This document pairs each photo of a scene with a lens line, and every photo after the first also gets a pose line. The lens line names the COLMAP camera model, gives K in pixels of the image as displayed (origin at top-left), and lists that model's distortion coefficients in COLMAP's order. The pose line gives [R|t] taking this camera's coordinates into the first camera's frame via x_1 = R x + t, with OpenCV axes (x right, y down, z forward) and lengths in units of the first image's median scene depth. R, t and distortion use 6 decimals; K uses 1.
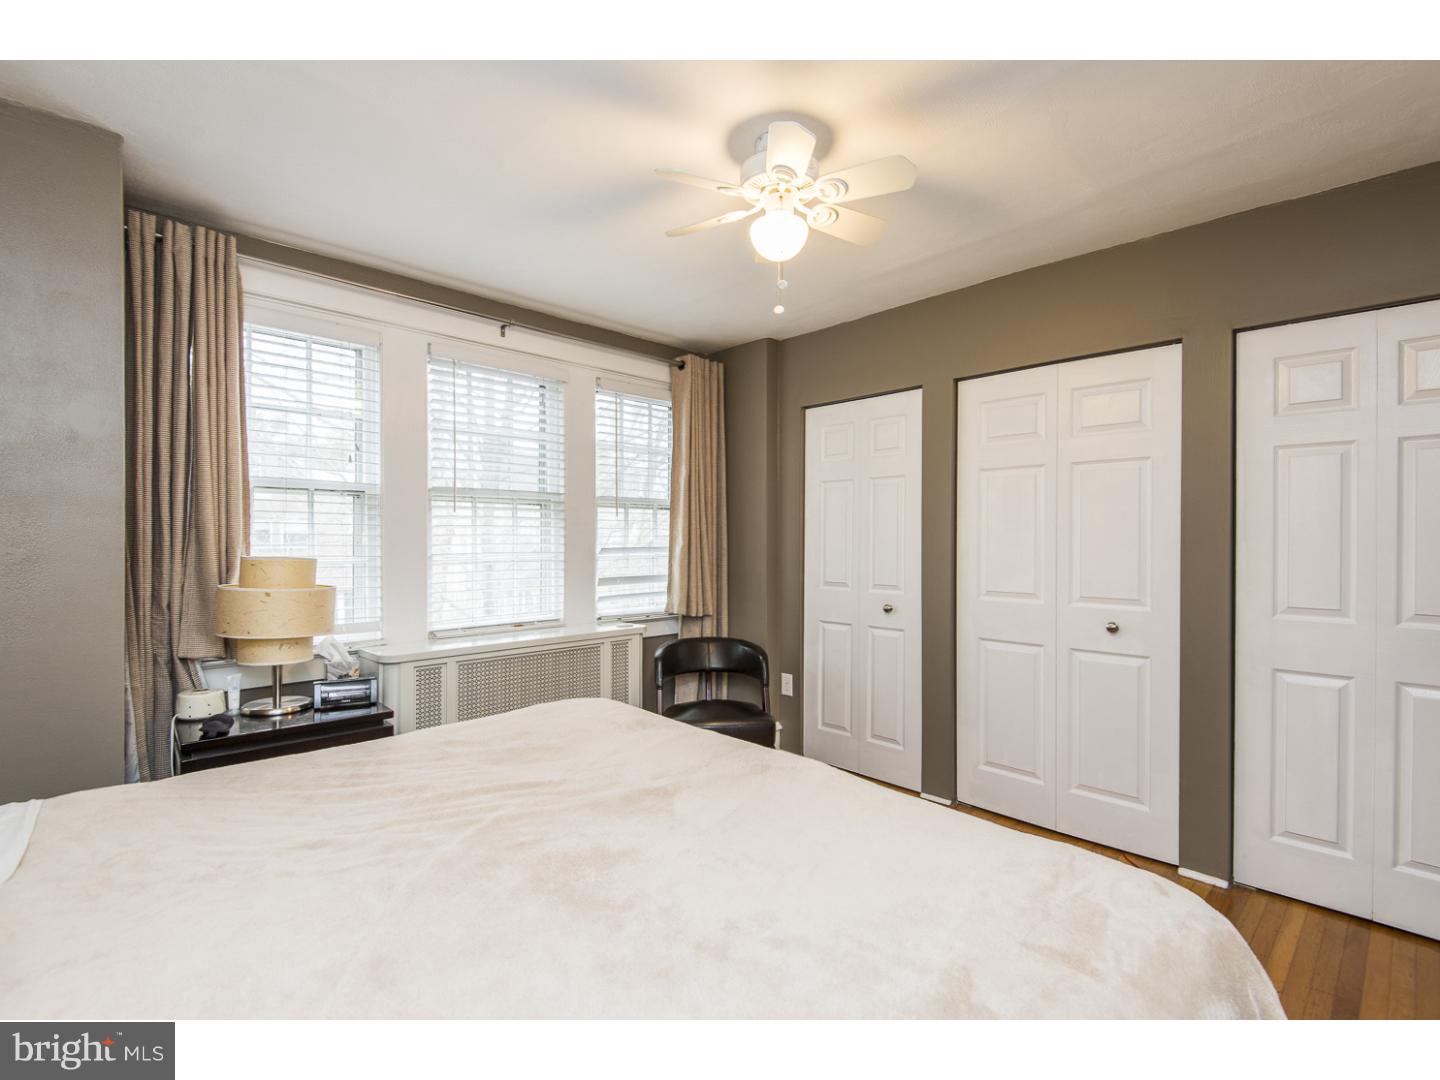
lens RADIAL K [[683.8, 0, 720.0], [0, 683.8, 540.0], [0, 0, 1]] dist [0.001526, -0.000043]
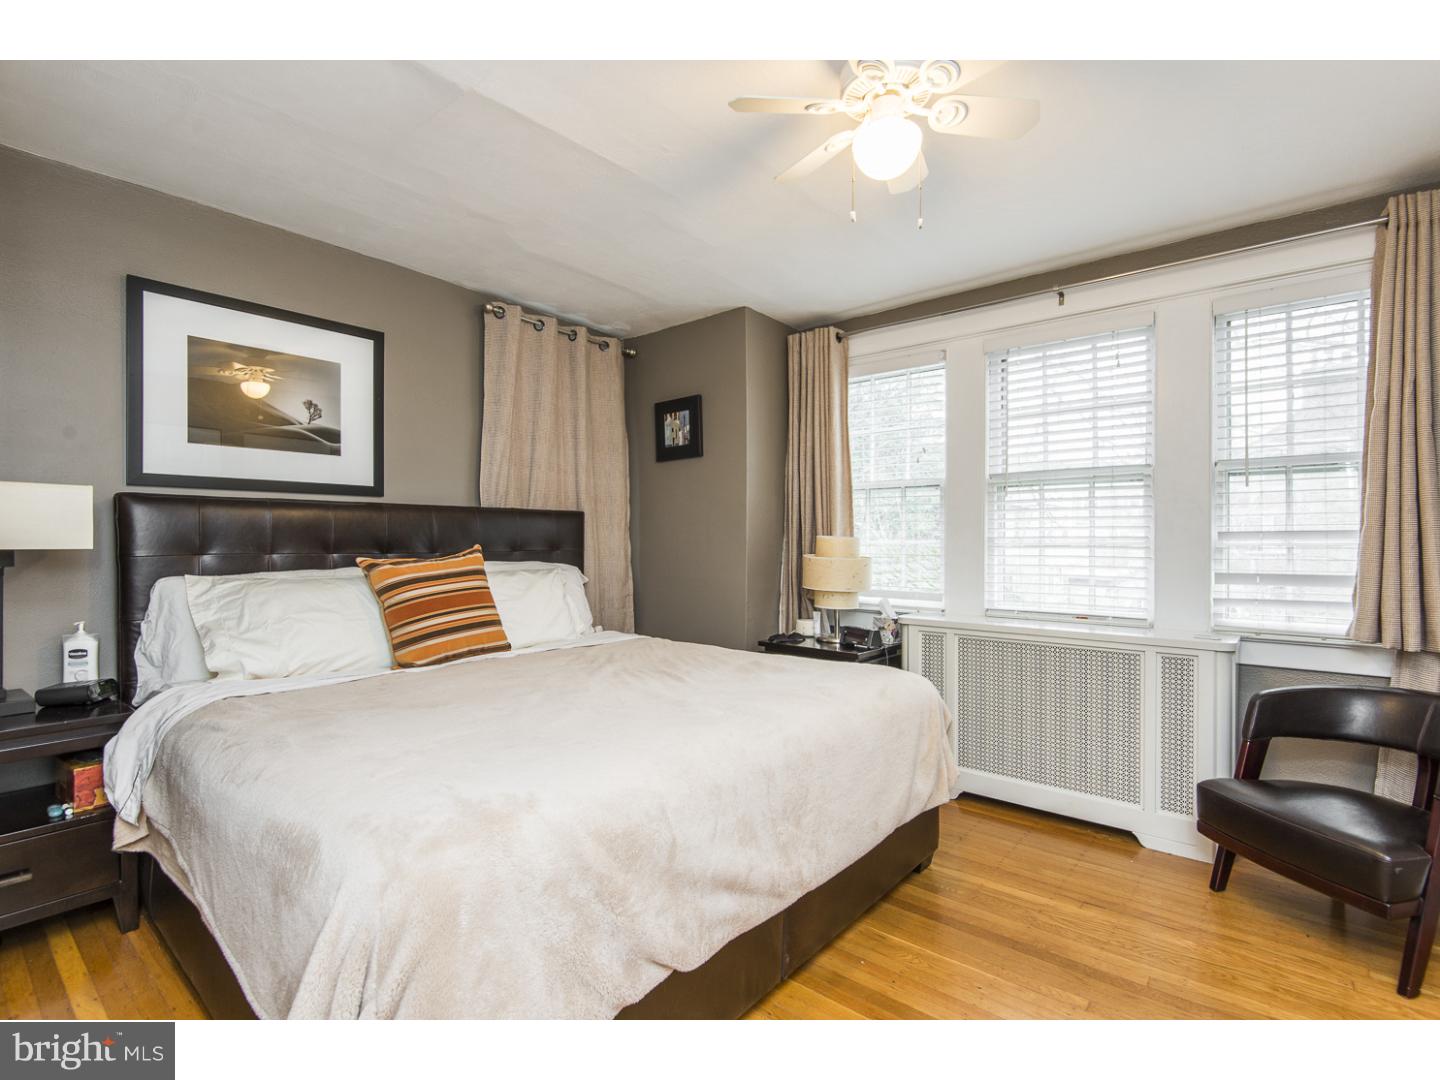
lens RADIAL K [[683.8, 0, 720.0], [0, 683.8, 540.0], [0, 0, 1]] dist [0.001526, -0.000043]
pose [[0.089125, 0.004877, -0.996009, 0.565098], [0.002103, 0.999985, 0.005085, 0.017394], [0.996018, -0.002548, 0.089113, 0.445053]]
